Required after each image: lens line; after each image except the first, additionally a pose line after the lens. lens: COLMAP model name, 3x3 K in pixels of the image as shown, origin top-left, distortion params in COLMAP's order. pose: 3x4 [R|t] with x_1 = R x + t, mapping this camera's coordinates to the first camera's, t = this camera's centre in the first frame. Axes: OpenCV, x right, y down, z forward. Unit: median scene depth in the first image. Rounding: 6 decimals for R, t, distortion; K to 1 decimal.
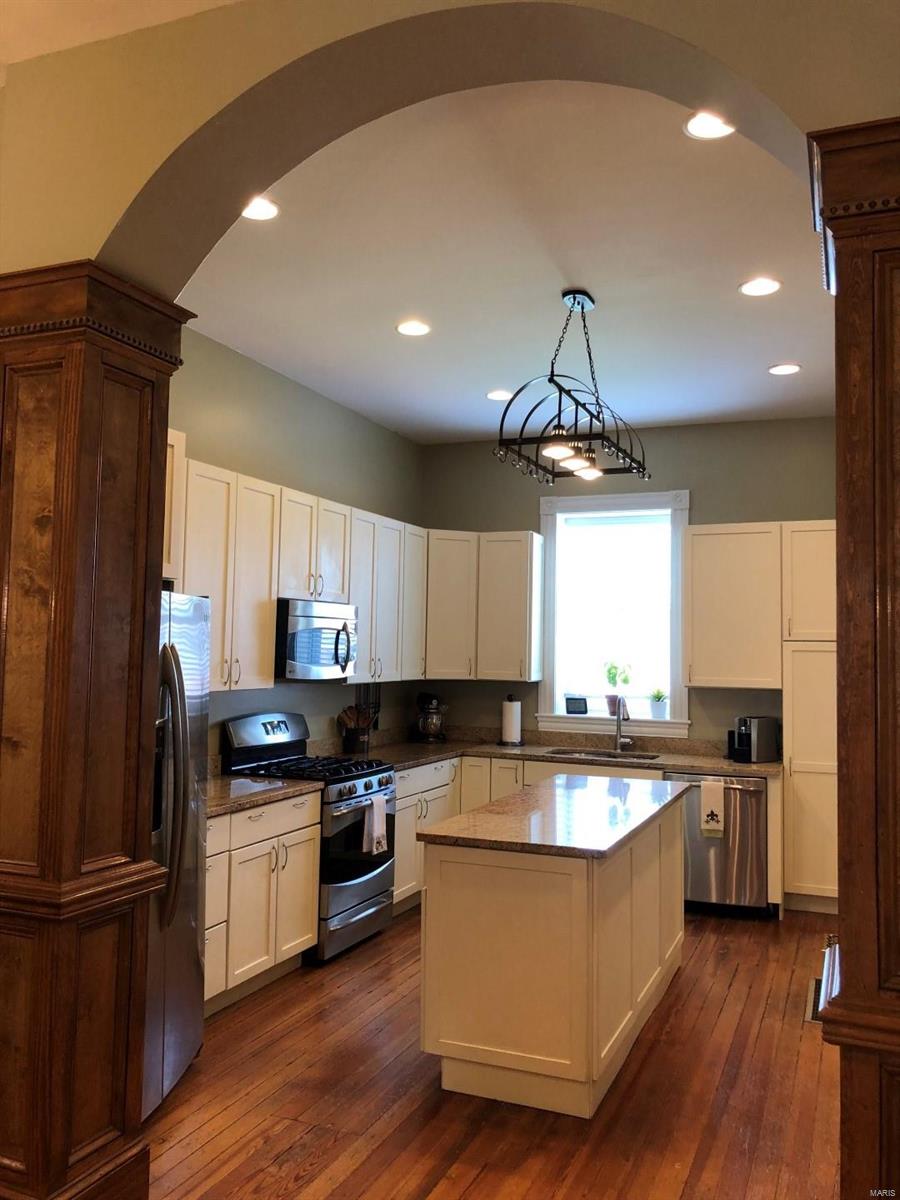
lens RADIAL K [[983.0, 0, 438.5], [0, 983.0, 589.9], [0, 0, 1]] dist [0.020672, -0.024053]
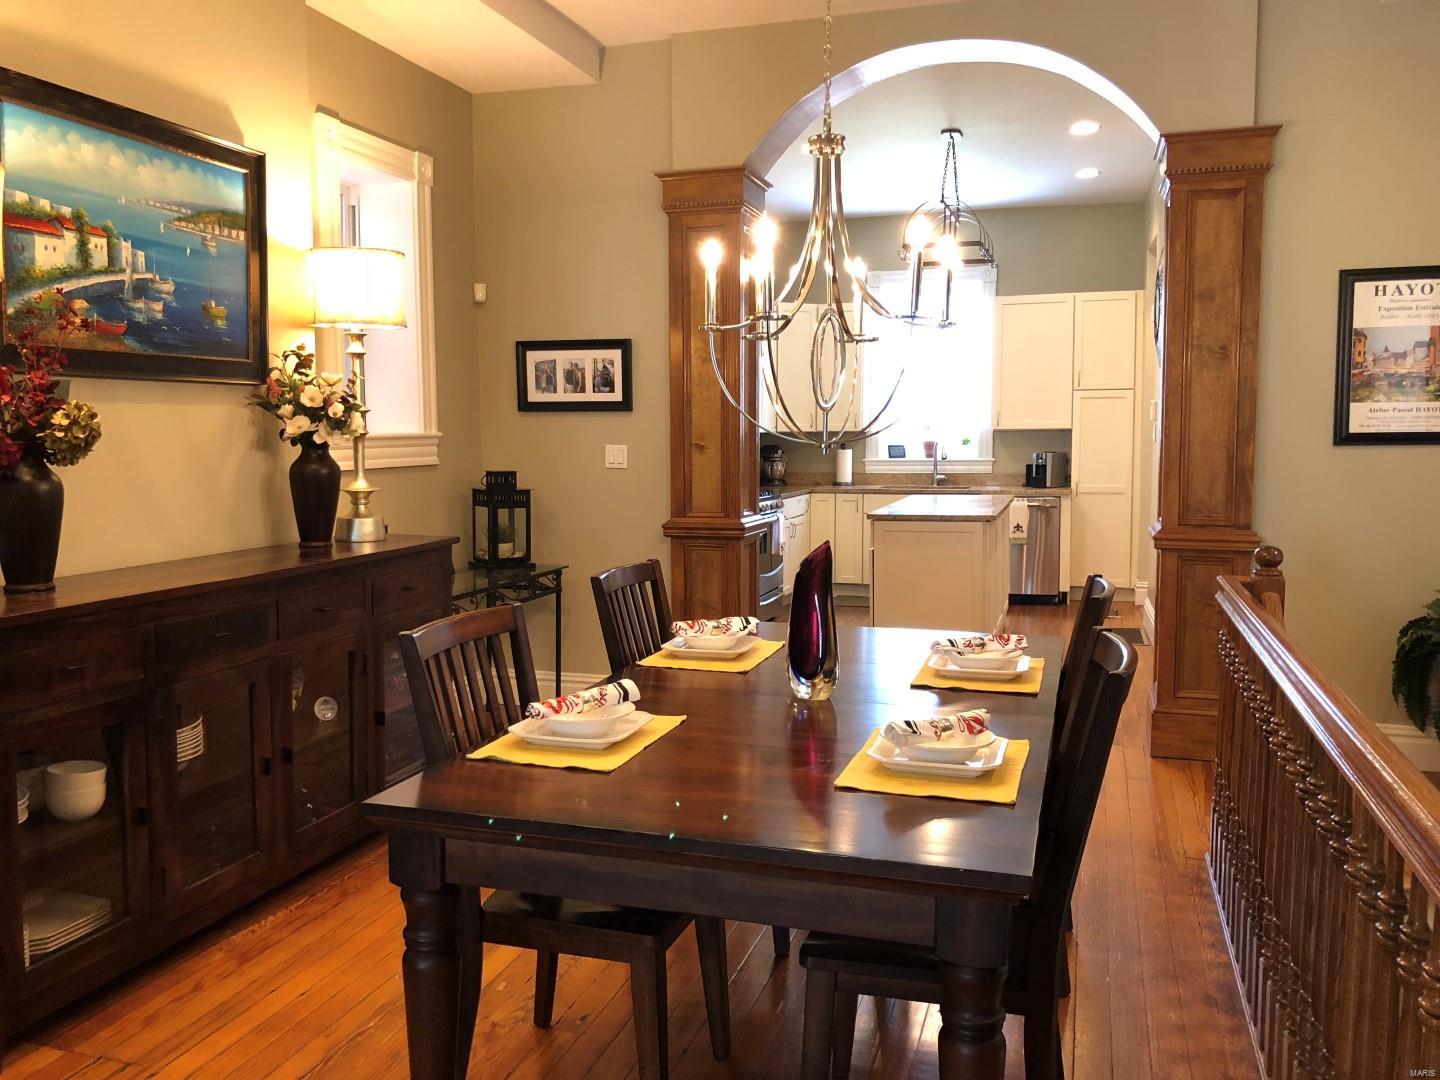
lens RADIAL K [[1179.6, 0, 711.8], [0, 1179.6, 535.7], [0, 0, 1]] dist [0.020672, -0.024053]
pose [[0.994879, -0.035066, 0.094800, -0.266158], [0.020326, 0.988141, 0.152198, -0.003648], [-0.099013, -0.149492, 0.983793, -0.478376]]
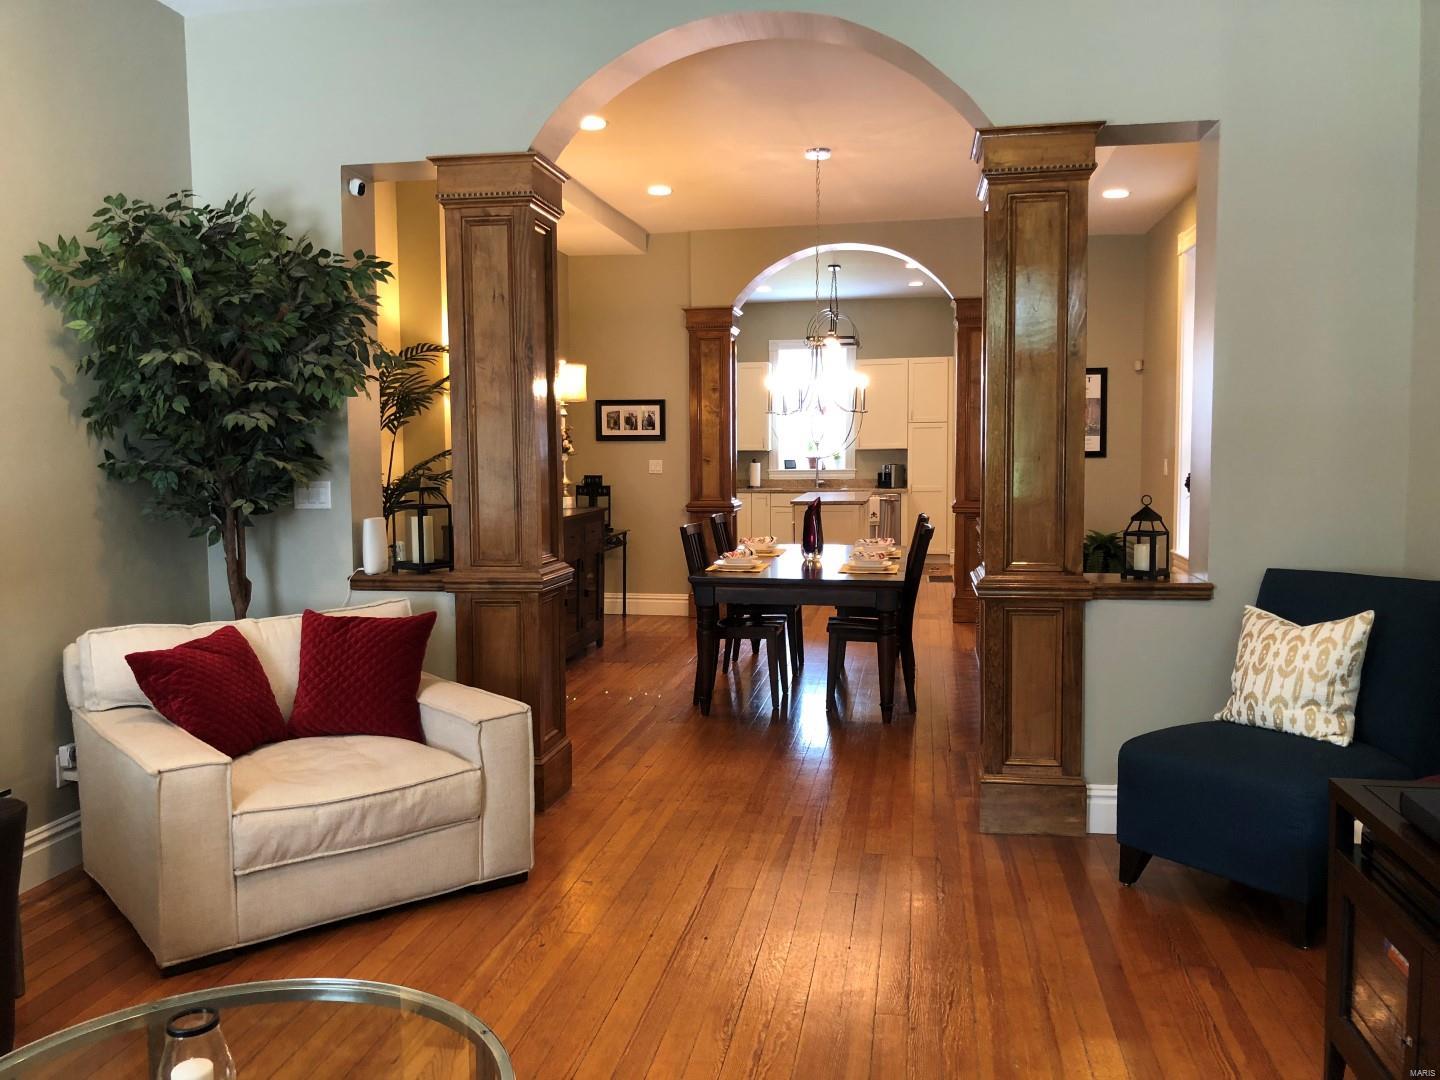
lens RADIAL K [[1179.6, 0, 712.6], [0, 1179.6, 549.5], [0, 0, 1]] dist [0.020672, -0.024053]
pose [[0.972310, -0.049680, 0.228352, -0.564413], [0.014692, 0.988204, 0.152434, -0.061182], [-0.233232, -0.144858, 0.961571, -1.168100]]
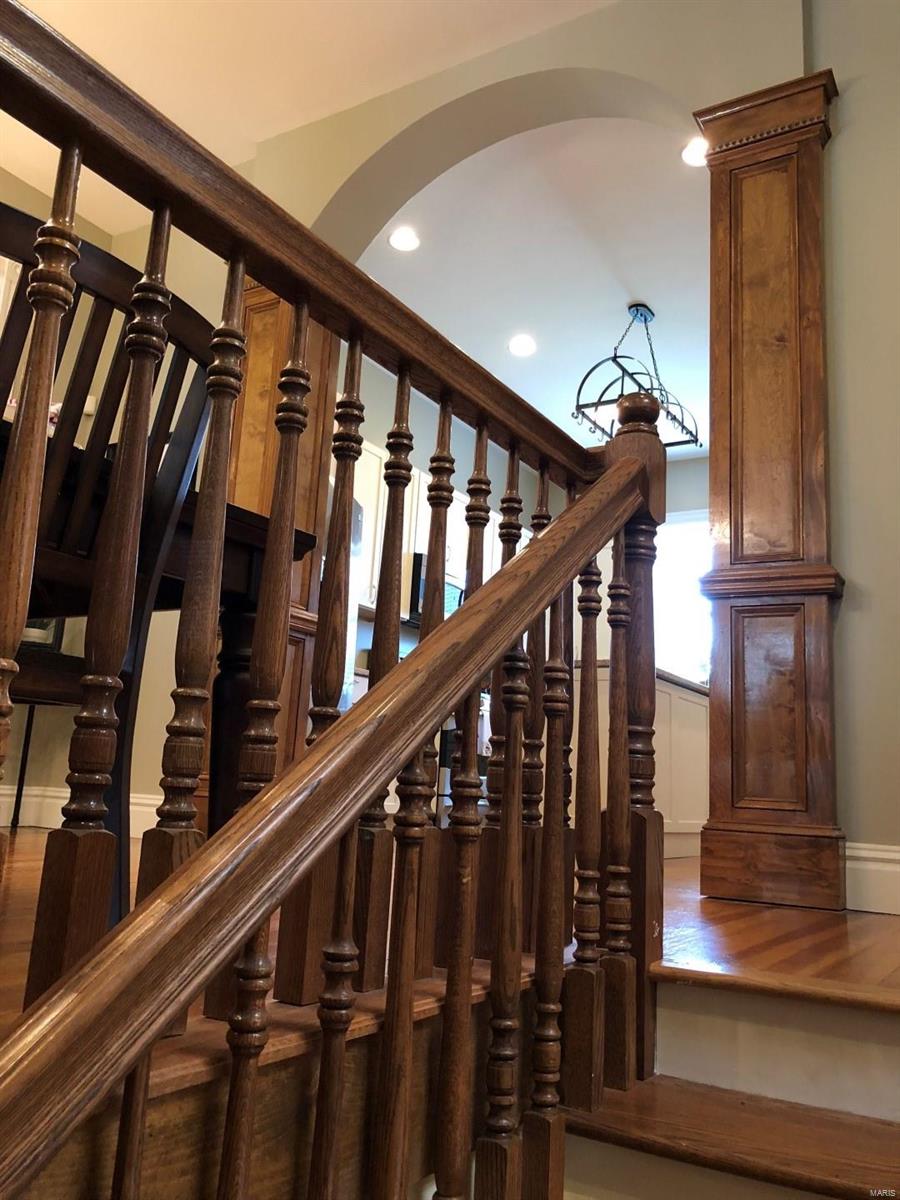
lens RADIAL K [[983.0, 0, 441.1], [0, 983.0, 590.6], [0, 0, 1]] dist [0.020672, -0.024053]
pose [[0.987800, 0.004253, -0.155670, 0.062872], [-0.026835, 0.989323, -0.143249, 0.207891], [0.153399, 0.145679, 0.977367, -0.218085]]
